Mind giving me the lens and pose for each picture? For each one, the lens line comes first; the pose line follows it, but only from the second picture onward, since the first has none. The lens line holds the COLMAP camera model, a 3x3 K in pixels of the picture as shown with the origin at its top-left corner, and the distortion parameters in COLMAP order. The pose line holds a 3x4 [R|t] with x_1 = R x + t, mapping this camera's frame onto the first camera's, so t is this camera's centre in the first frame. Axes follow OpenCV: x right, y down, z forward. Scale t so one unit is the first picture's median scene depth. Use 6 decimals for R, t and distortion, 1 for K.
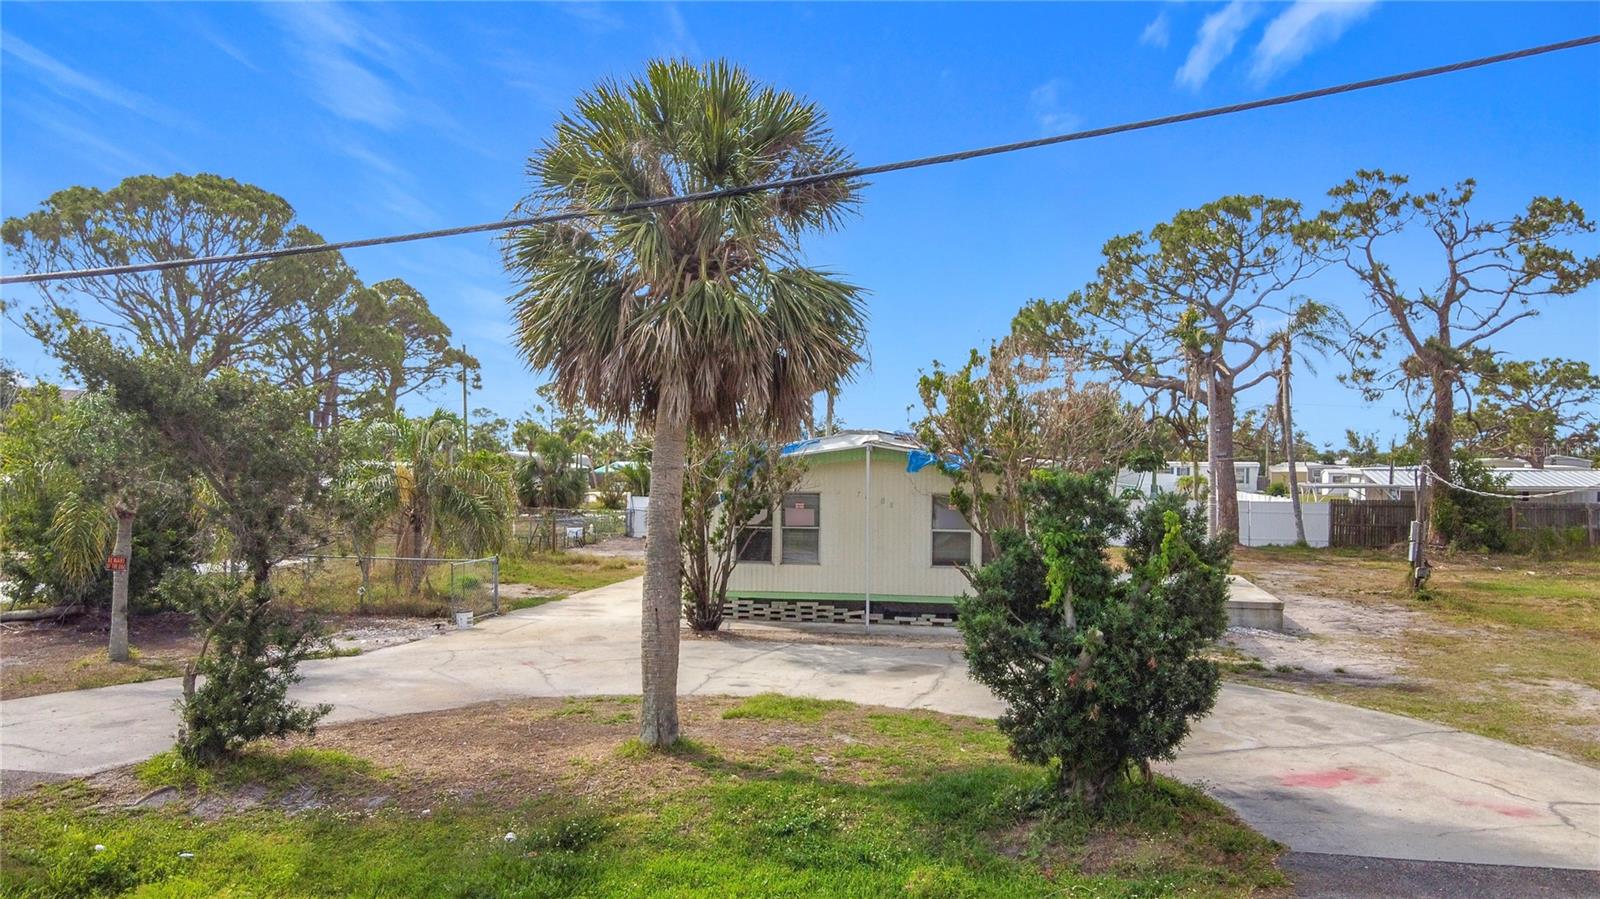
lens RADIAL K [[1264.1, 0, 796.6], [0, 1264.1, 456.6], [0, 0, 1]] dist [-0.012798, 0.042511]
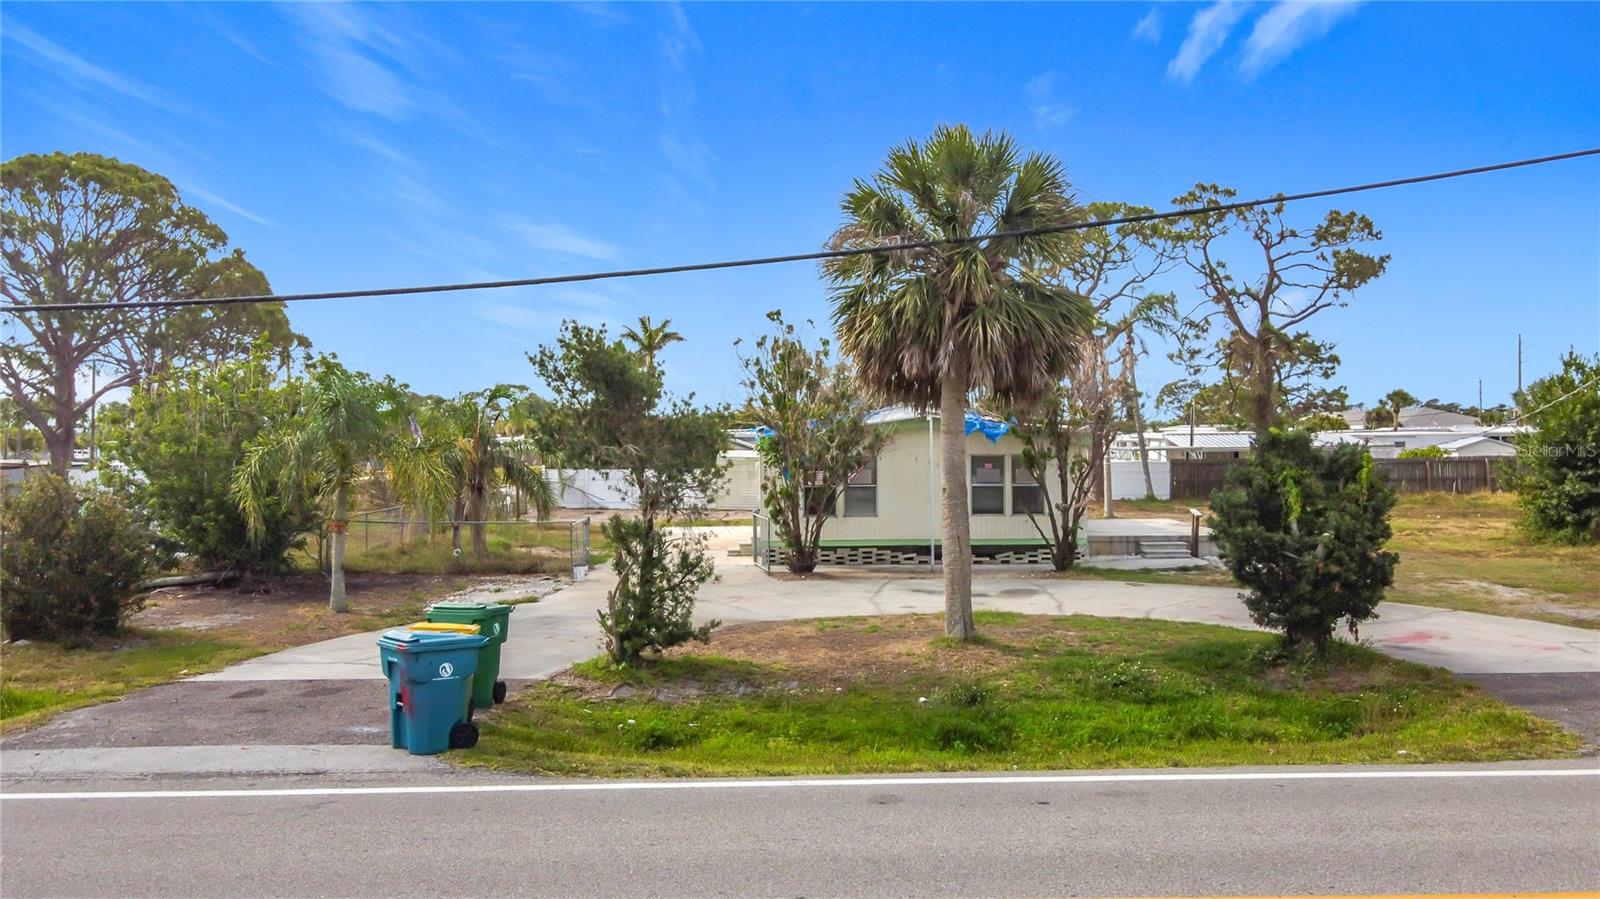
lens RADIAL K [[1264.1, 0, 805.2], [0, 1264.1, 439.6], [0, 0, 1]] dist [-0.012798, 0.042511]
pose [[0.975846, -0.012707, 0.218092, -0.189641], [0.011129, 0.999902, 0.008462, 0.001852], [-0.218178, -0.005831, 0.975892, -0.088064]]
